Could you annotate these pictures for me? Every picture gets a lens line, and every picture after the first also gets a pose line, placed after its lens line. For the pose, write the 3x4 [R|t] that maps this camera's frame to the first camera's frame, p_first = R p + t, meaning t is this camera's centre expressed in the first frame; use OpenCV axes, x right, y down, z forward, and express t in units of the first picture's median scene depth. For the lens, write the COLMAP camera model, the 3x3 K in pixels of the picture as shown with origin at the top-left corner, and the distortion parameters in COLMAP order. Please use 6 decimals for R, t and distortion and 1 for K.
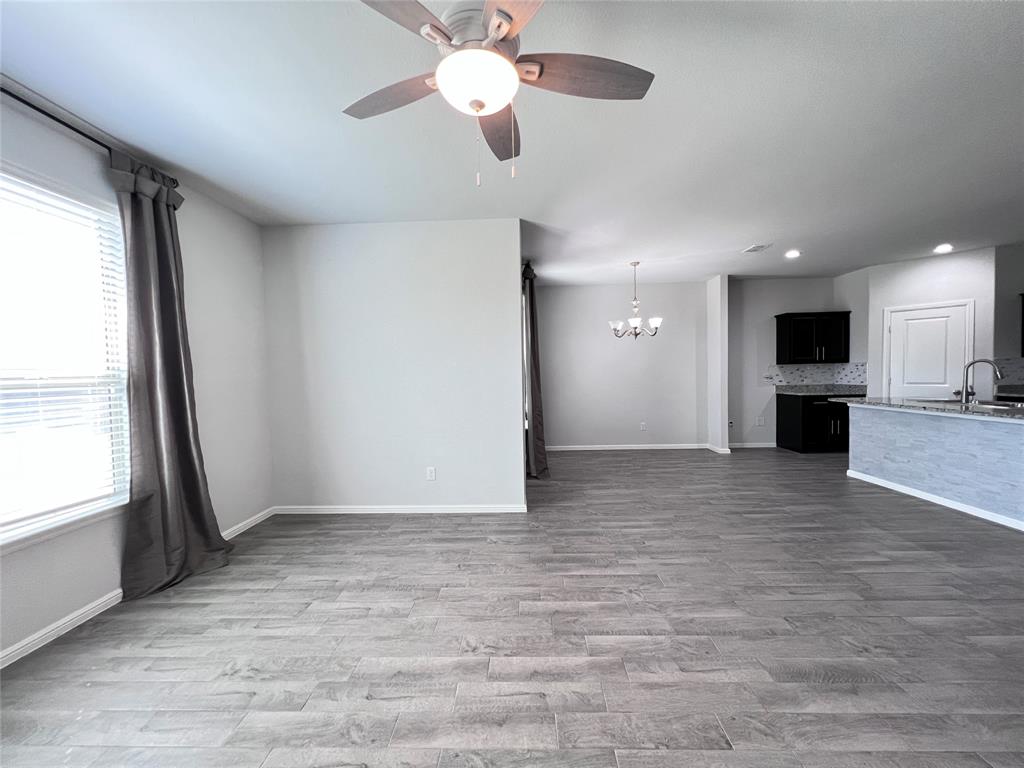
lens RADIAL K [[410.8, 0, 510.9], [0, 410.8, 387.2], [0, 0, 1]] dist [-0.001281, 0.000401]
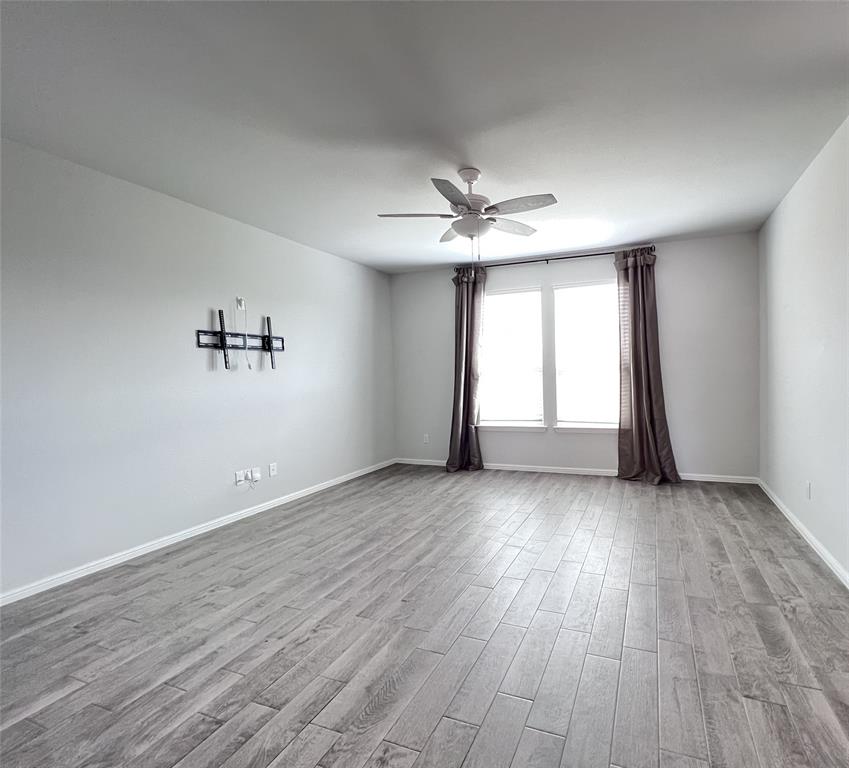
lens RADIAL K [[410.9, 0, 512.6], [0, 410.9, 386.3], [0, 0, 1]] dist [0.000451, 0.000065]
pose [[-0.291095, 0.061252, -0.954731, 0.619704], [-0.004156, 0.997858, 0.065286, -0.029691], [0.956685, 0.022972, -0.290217, 0.604384]]
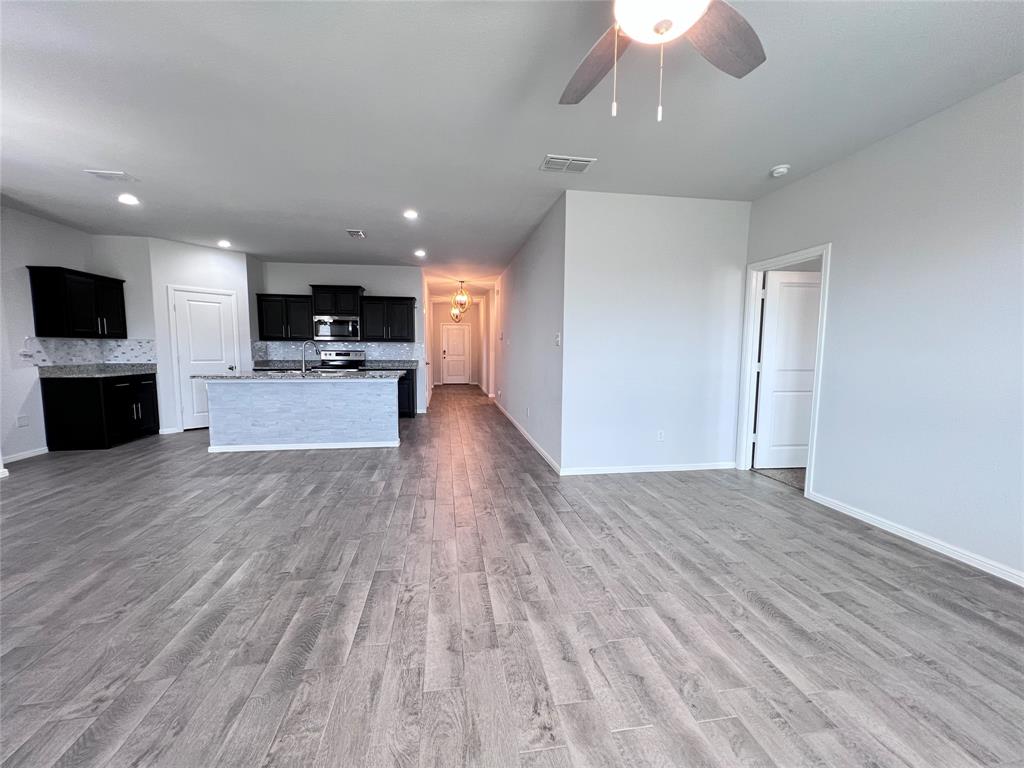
lens RADIAL K [[410.8, 0, 510.9], [0, 410.8, 387.2], [0, 0, 1]] dist [-0.001281, 0.000401]
pose [[-0.194550, -0.070956, 0.978323, -0.316901], [0.031907, 0.996395, 0.078612, 0.002399], [-0.980374, 0.046509, -0.191584, 0.514644]]
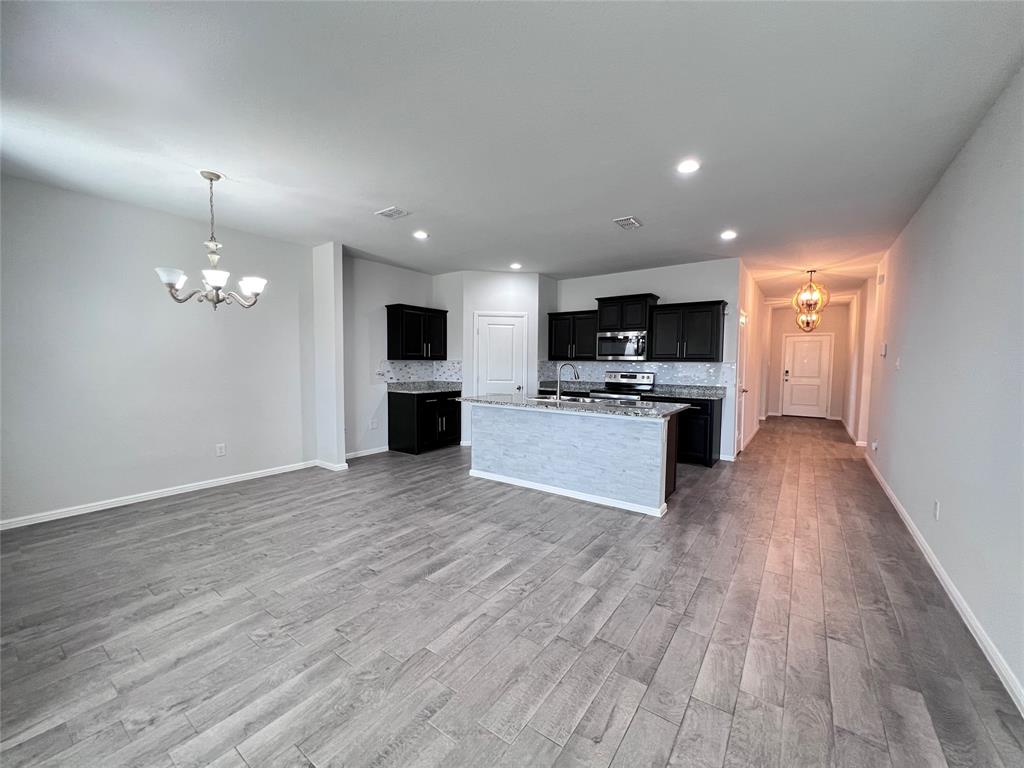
lens RADIAL K [[410.8, 0, 510.9], [0, 410.8, 387.2], [0, 0, 1]] dist [-0.001281, 0.000401]
pose [[0.552894, -0.024763, 0.832883, 0.062559], [0.008155, 0.999671, 0.024308, -0.022255], [-0.833212, -0.006648, 0.552914, 0.413313]]
